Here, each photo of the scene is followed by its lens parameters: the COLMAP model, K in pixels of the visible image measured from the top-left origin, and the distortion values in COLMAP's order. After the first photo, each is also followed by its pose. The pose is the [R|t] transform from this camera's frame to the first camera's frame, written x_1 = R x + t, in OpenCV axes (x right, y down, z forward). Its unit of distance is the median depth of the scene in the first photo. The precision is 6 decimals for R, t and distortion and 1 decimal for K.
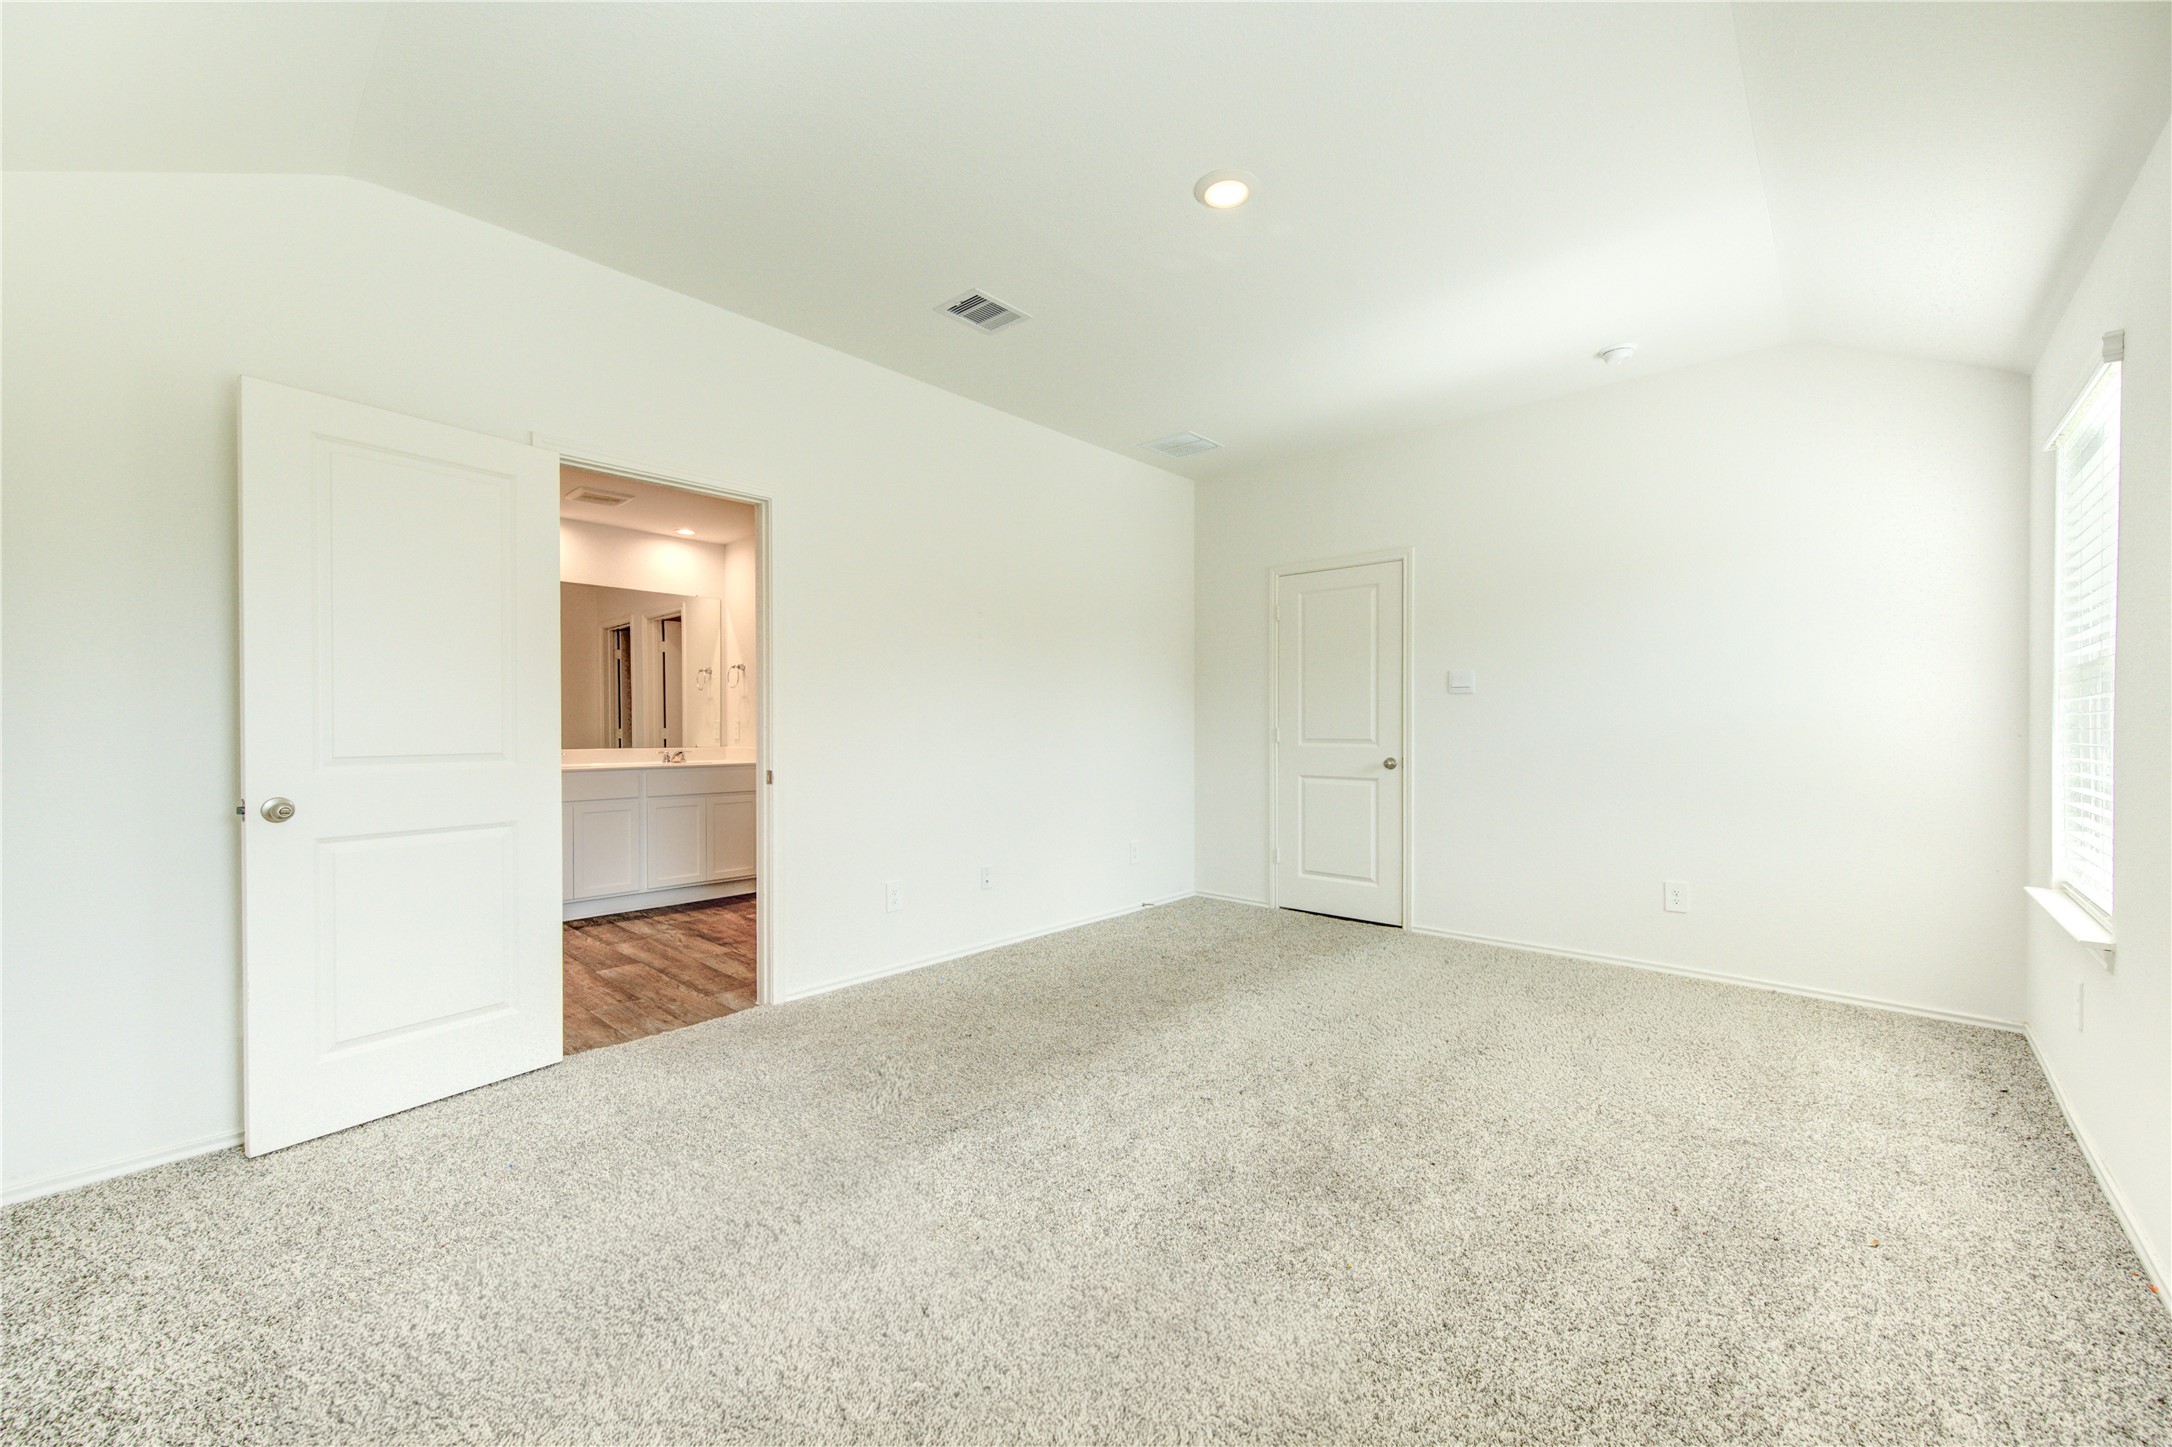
lens RADIAL K [[879.0, 0, 1086.0], [0, 879.0, 723.5], [0, 0, 1]] dist [0.020676, -0.000045]
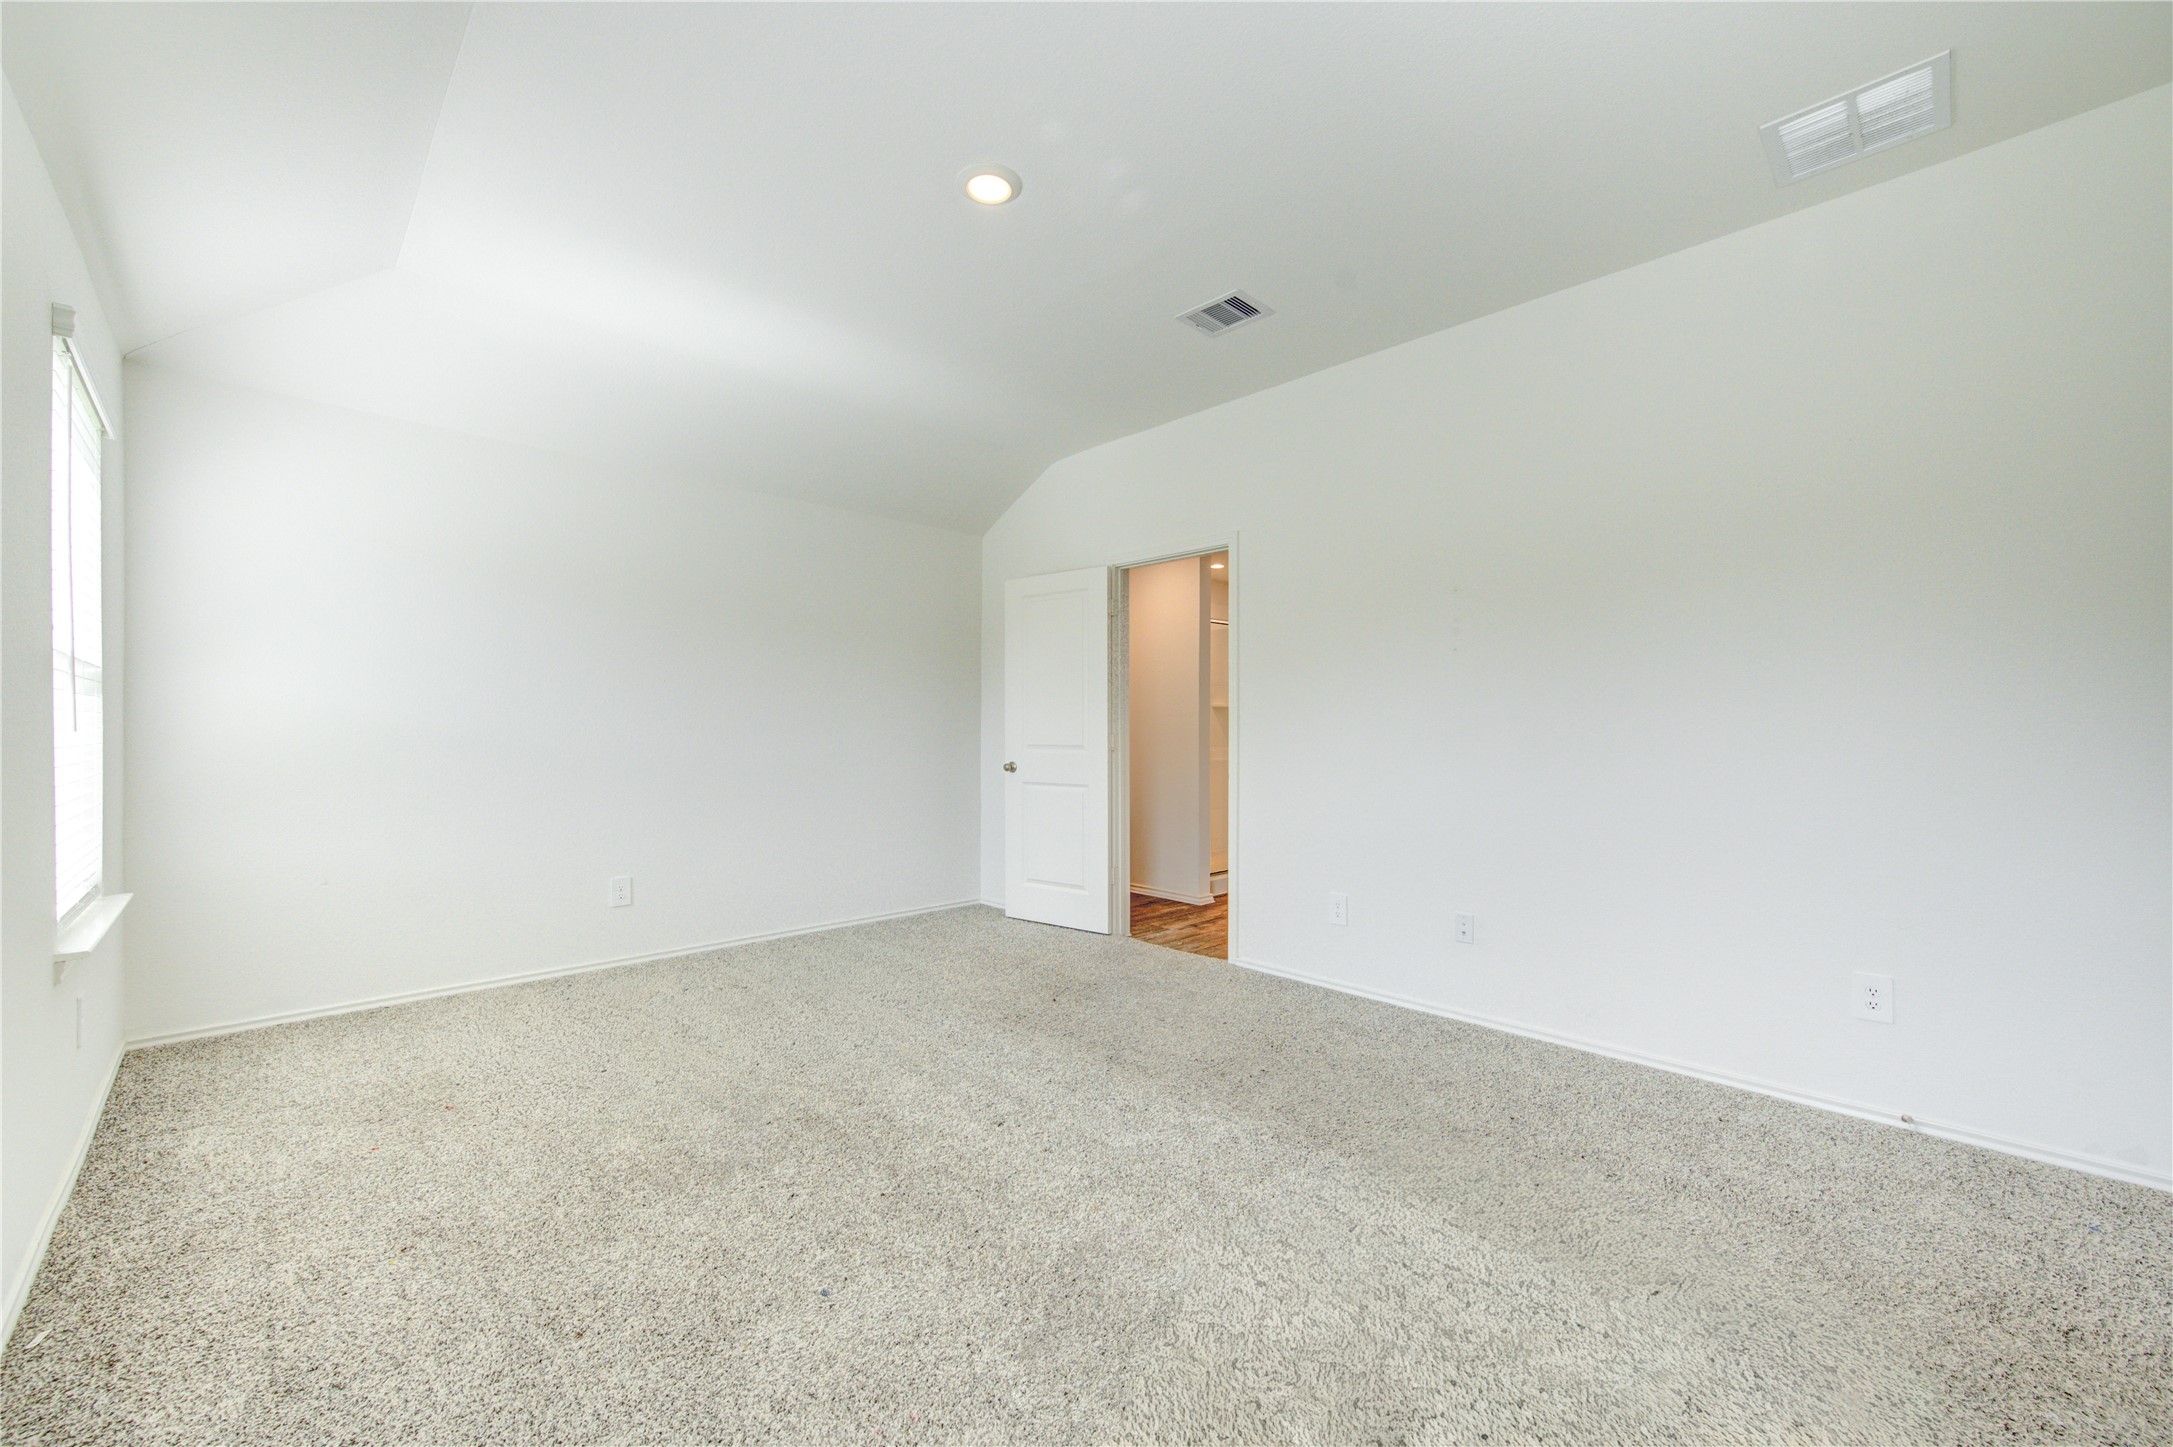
lens RADIAL K [[879.4, 0, 1086.5], [0, 879.4, 723.5], [0, 0, 1]] dist [0.020676, -0.000045]
pose [[-0.080241, 0.002459, -0.996772, 0.688165], [0.006248, 0.999979, 0.001964, -0.009367], [0.996756, -0.006070, -0.080255, 0.726048]]
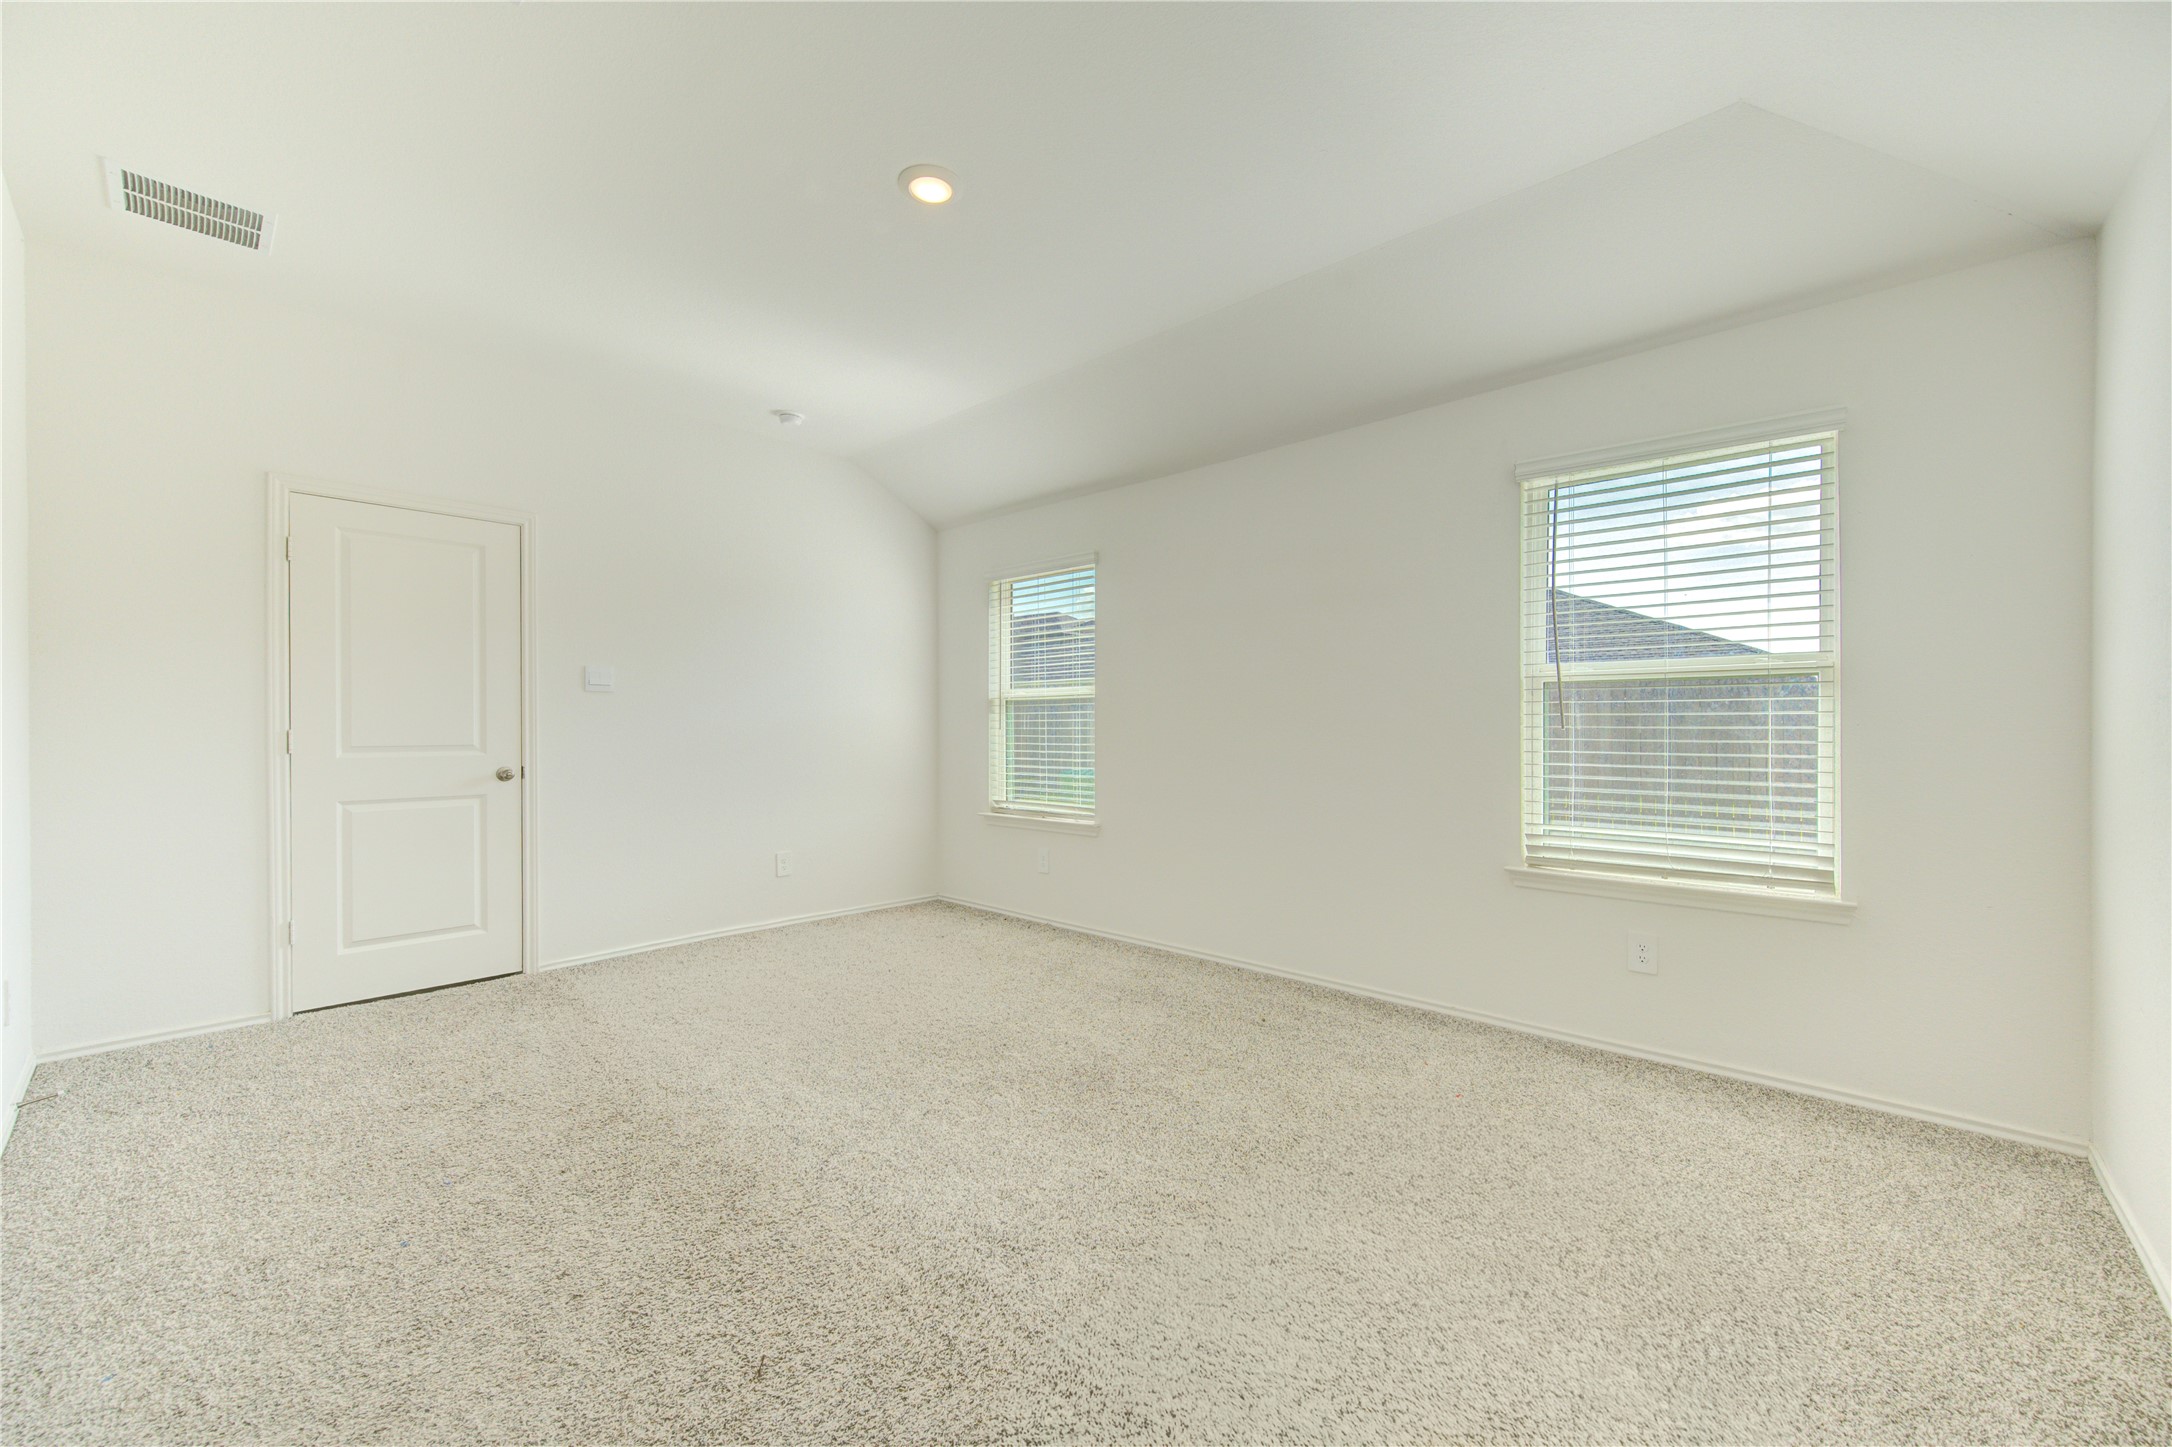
lens RADIAL K [[879.0, 0, 1086.0], [0, 879.0, 723.5], [0, 0, 1]] dist [0.020676, -0.000045]
pose [[-0.011432, 0.005845, 0.999918, -0.511159], [-0.000719, 0.999983, -0.005854, 0.003941], [-0.999934, -0.000786, -0.011428, 0.515760]]
